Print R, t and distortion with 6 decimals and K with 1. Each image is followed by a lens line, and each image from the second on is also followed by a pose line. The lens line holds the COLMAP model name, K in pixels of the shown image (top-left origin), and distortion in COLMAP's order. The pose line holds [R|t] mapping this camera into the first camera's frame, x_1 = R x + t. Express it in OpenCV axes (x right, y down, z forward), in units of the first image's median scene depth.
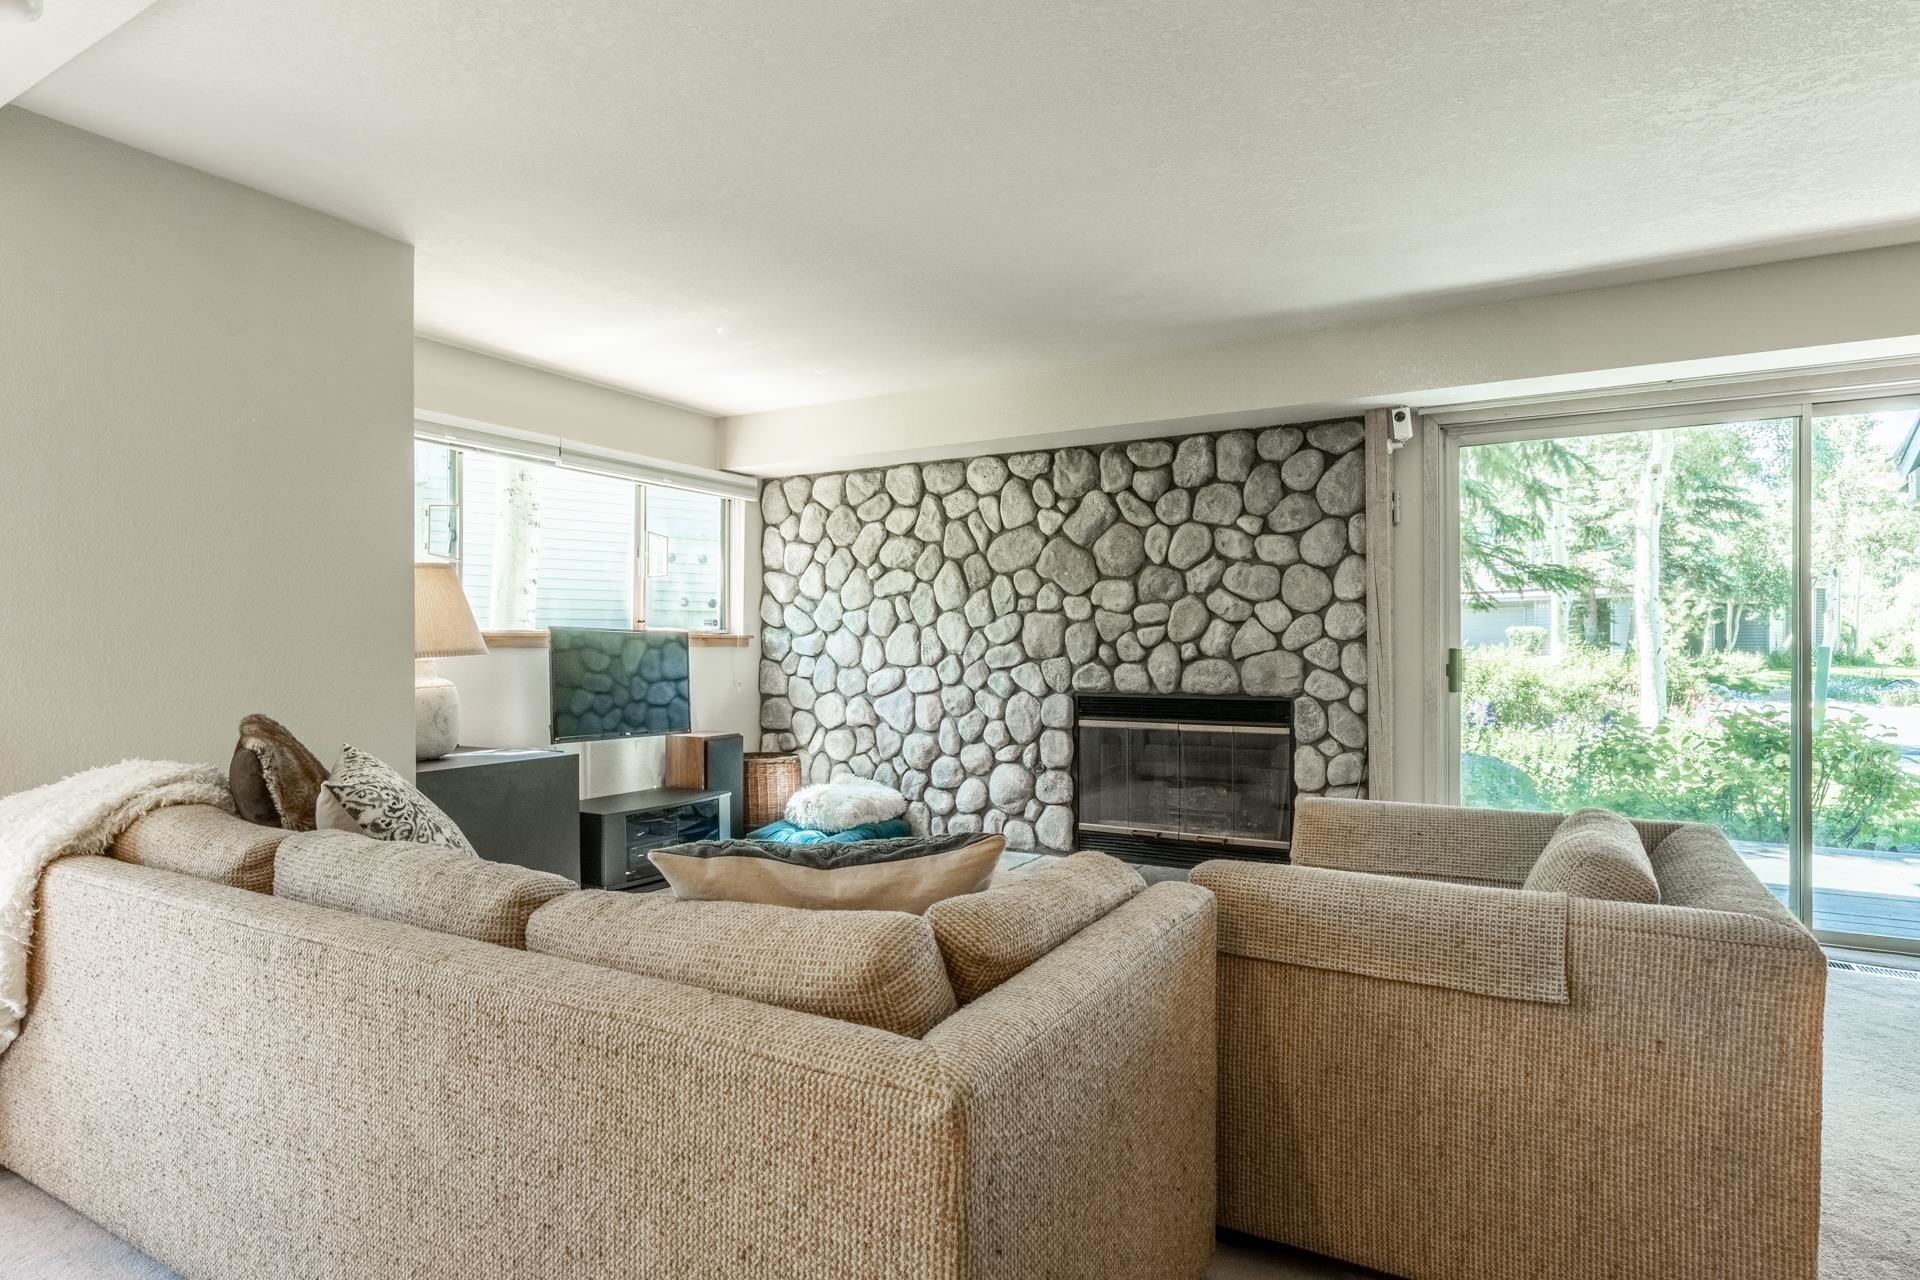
lens RADIAL K [[1017.7, 0, 960.0], [0, 1017.7, 640.0], [0, 0, 1]] dist [-0.002080, -0.000175]
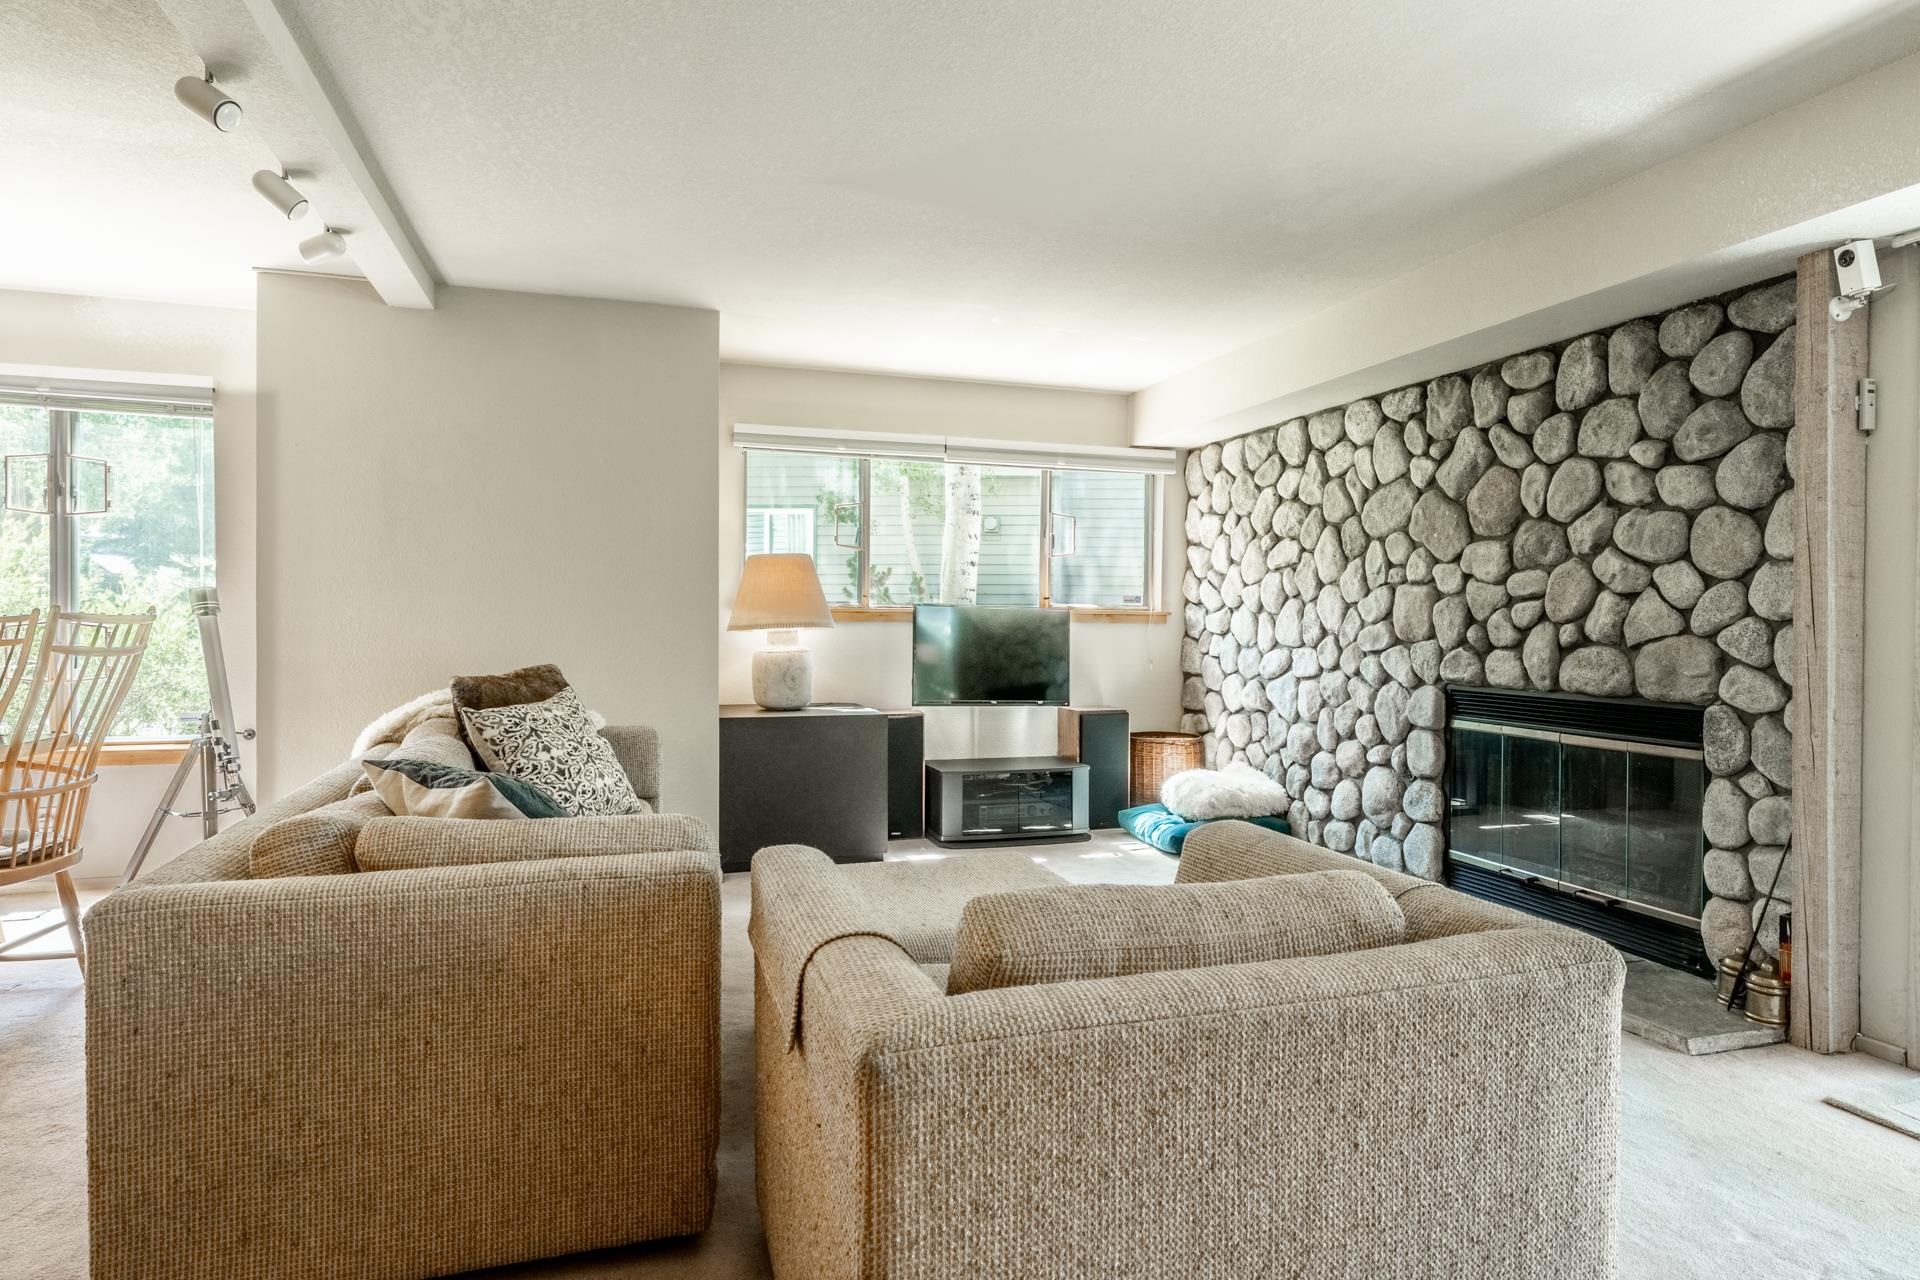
lens RADIAL K [[1057.1, 0, 958.8], [0, 1057.1, 624.3], [0, 0, 1]] dist [-0.000207, -0.000049]
pose [[0.738278, 0.009834, -0.674425, 0.385433], [-0.005237, 0.999947, 0.008847, -0.000730], [0.674476, -0.002999, 0.738291, 0.135015]]
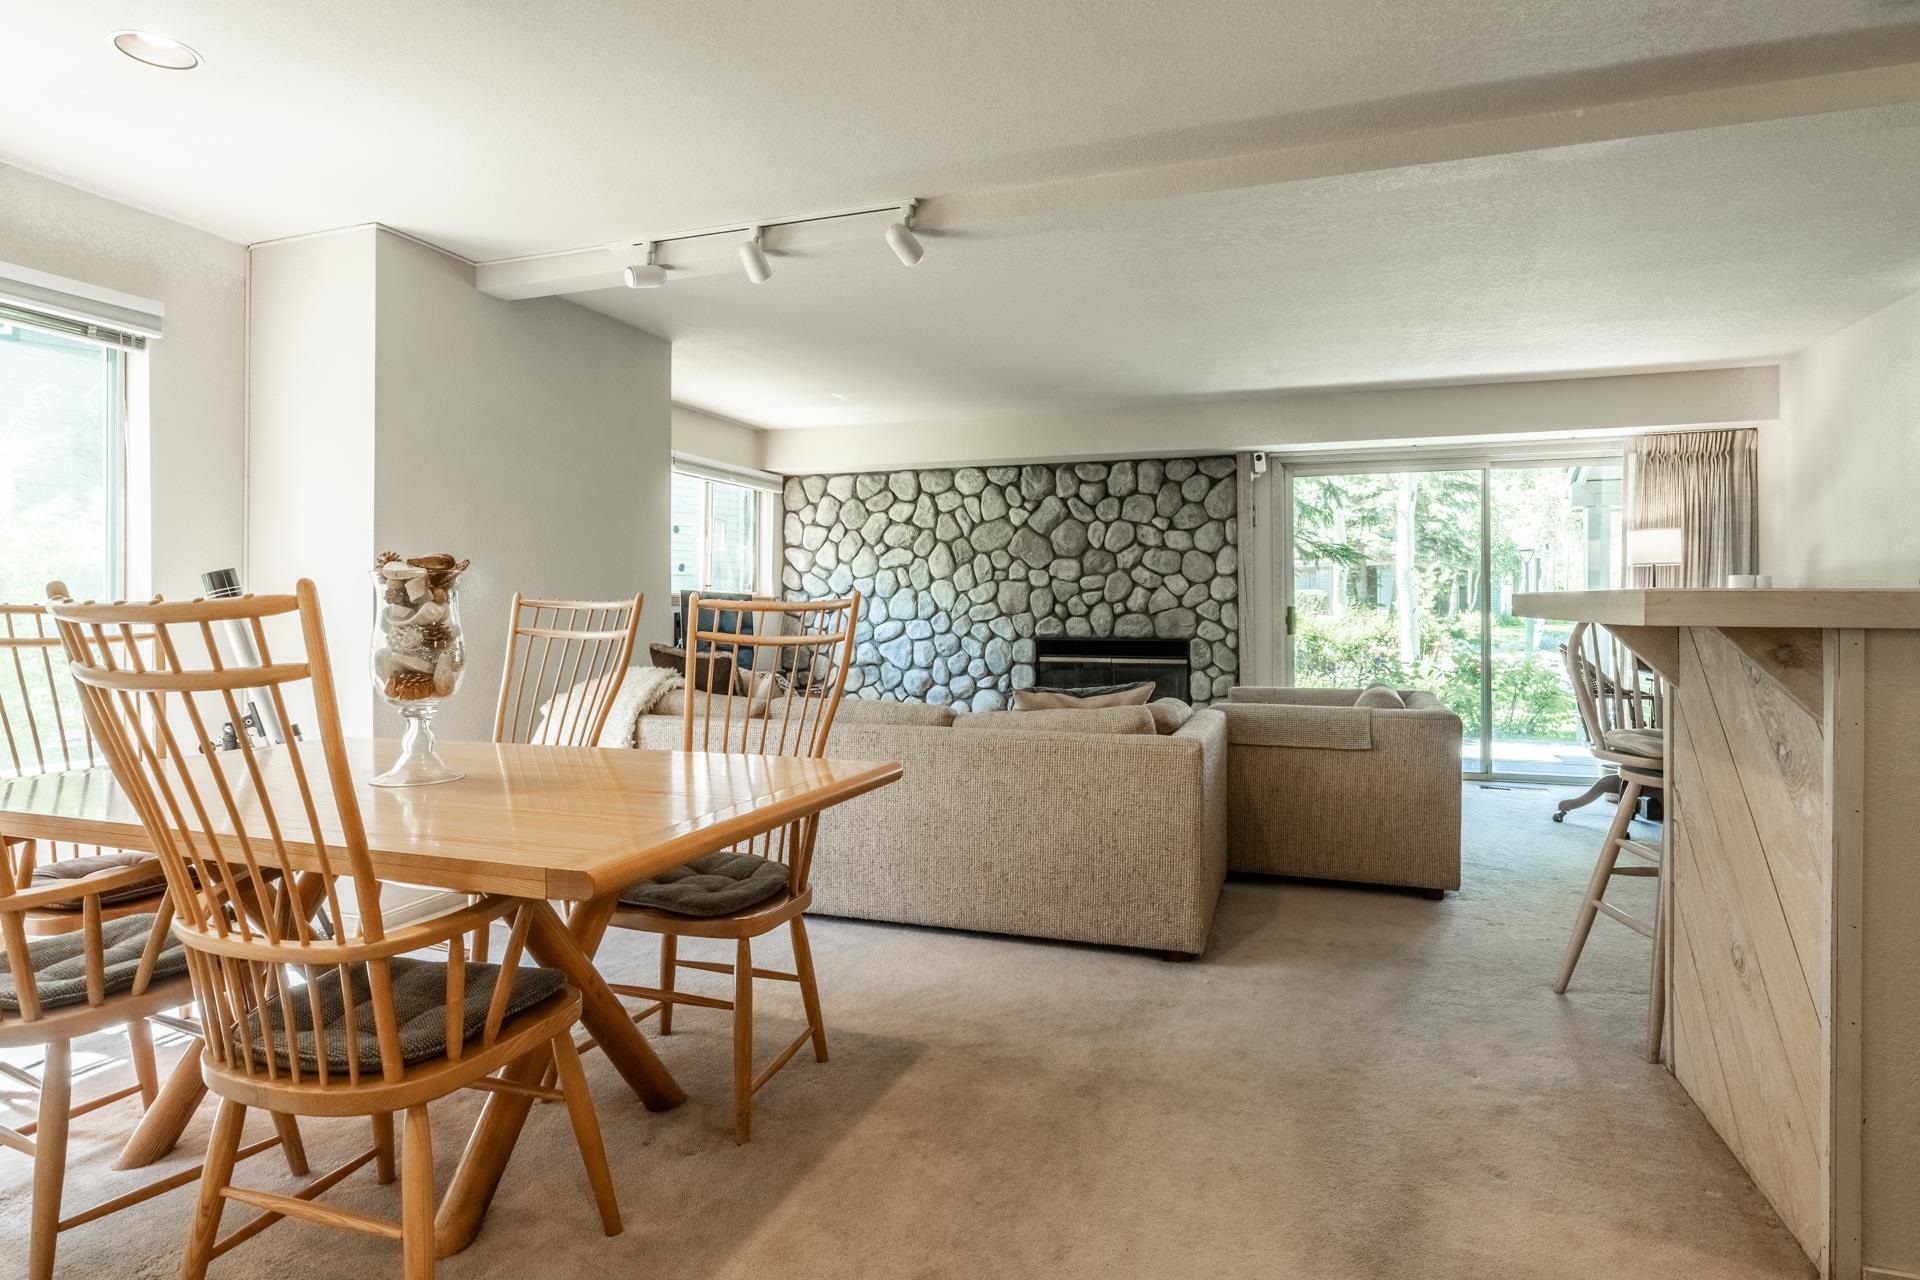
lens RADIAL K [[1023.6, 0, 954.8], [0, 1023.6, 589.1], [0, 0, 1]] dist [0.001576, 0.000338]
pose [[0.984140, 0.003723, 0.177357, -0.250607], [-0.001695, 0.999931, -0.011585, 0.000749], [-0.177388, 0.011101, 0.984078, -0.379310]]
